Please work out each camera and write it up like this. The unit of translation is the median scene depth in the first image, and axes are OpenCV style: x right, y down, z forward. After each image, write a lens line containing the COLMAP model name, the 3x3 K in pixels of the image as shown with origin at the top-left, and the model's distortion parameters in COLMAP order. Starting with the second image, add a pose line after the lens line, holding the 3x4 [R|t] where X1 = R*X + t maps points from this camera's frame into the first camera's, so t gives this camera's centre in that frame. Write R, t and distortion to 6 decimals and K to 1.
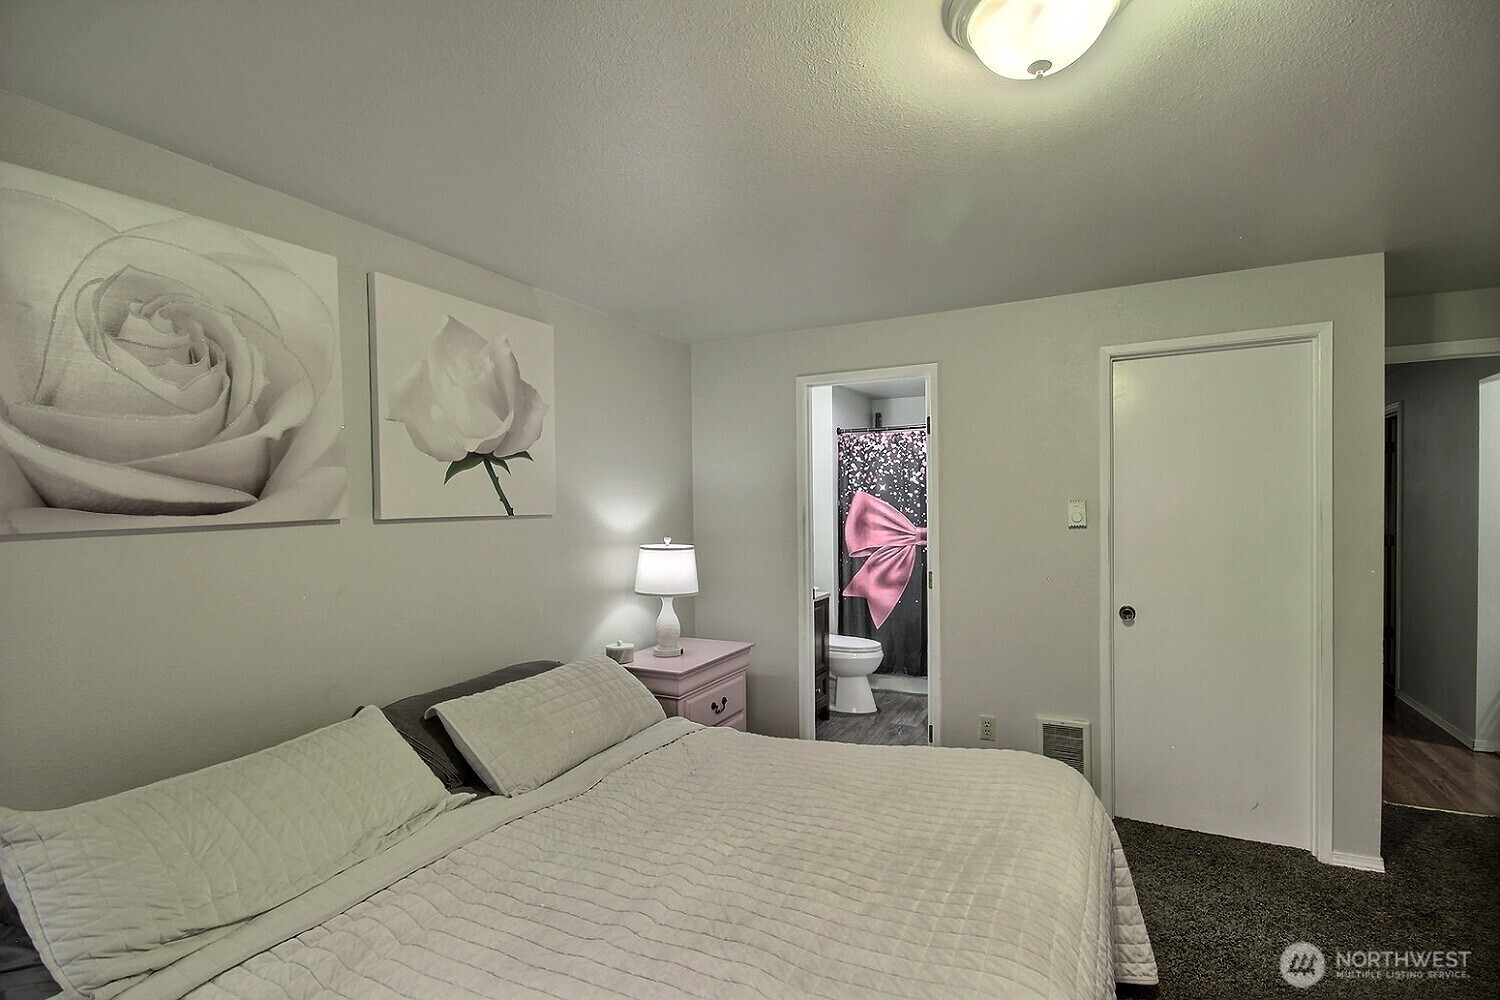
lens RADIAL K [[700.6, 0, 752.2], [0, 700.6, 505.5], [0, 0, 1]] dist [-0.005628, -0.000898]
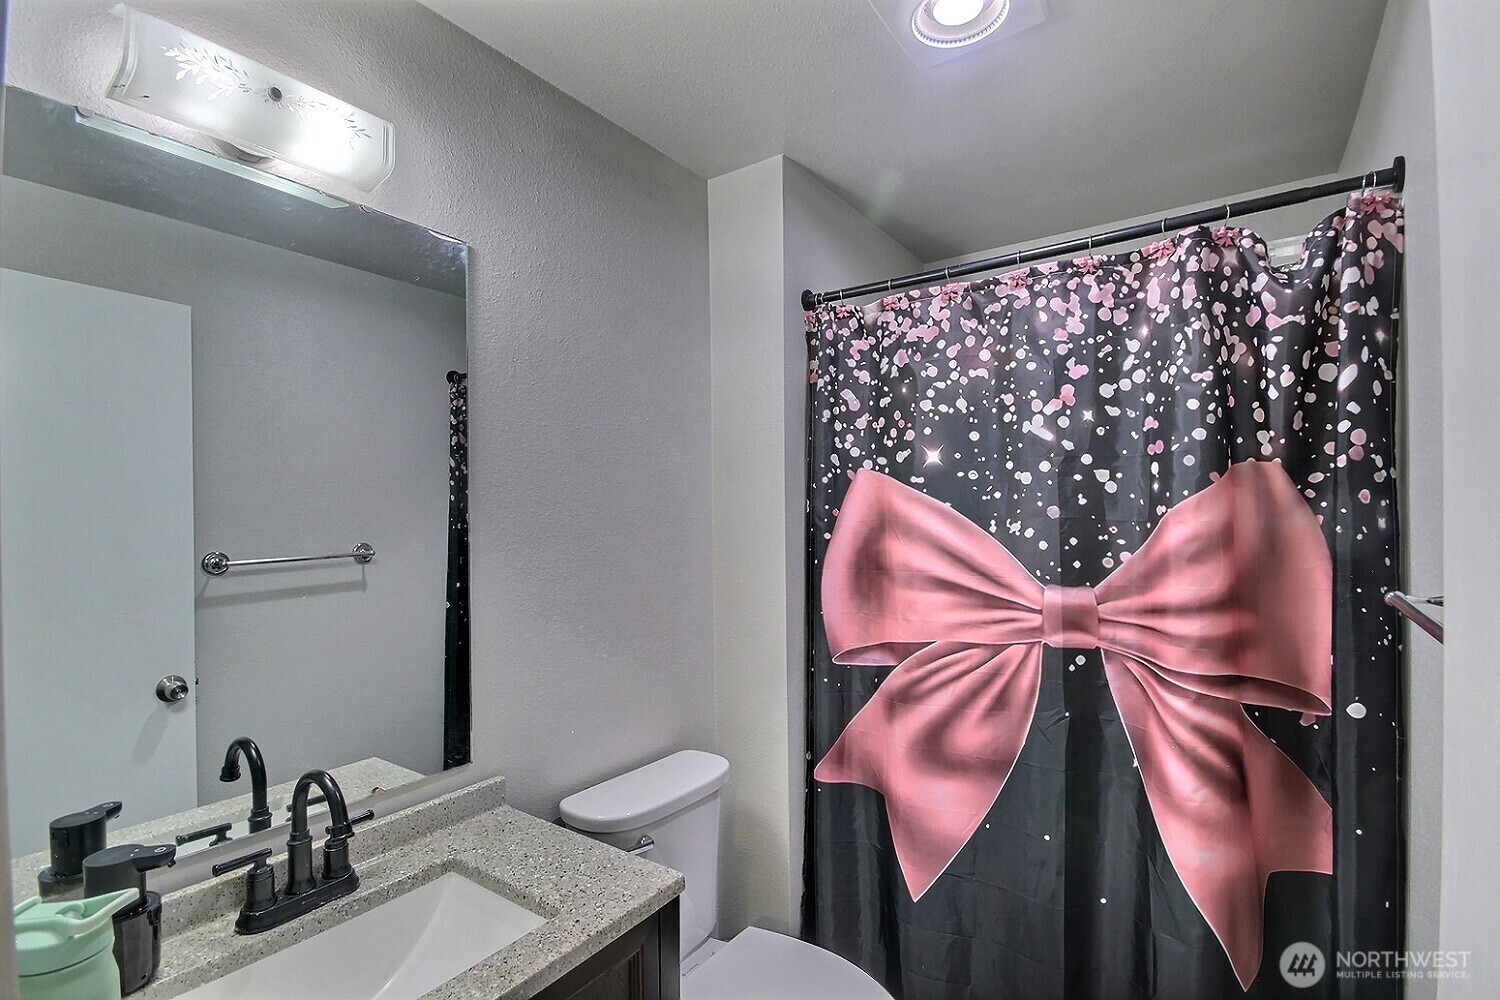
lens RADIAL K [[700.6, 0, 750.7], [0, 700.6, 511.5], [0, 0, 1]] dist [-0.005628, -0.000898]
pose [[0.991165, 0.001567, -0.132624, 0.147076], [-0.002370, 0.999980, -0.005899, 0.001312], [0.132612, 0.006161, 0.991149, 0.676864]]
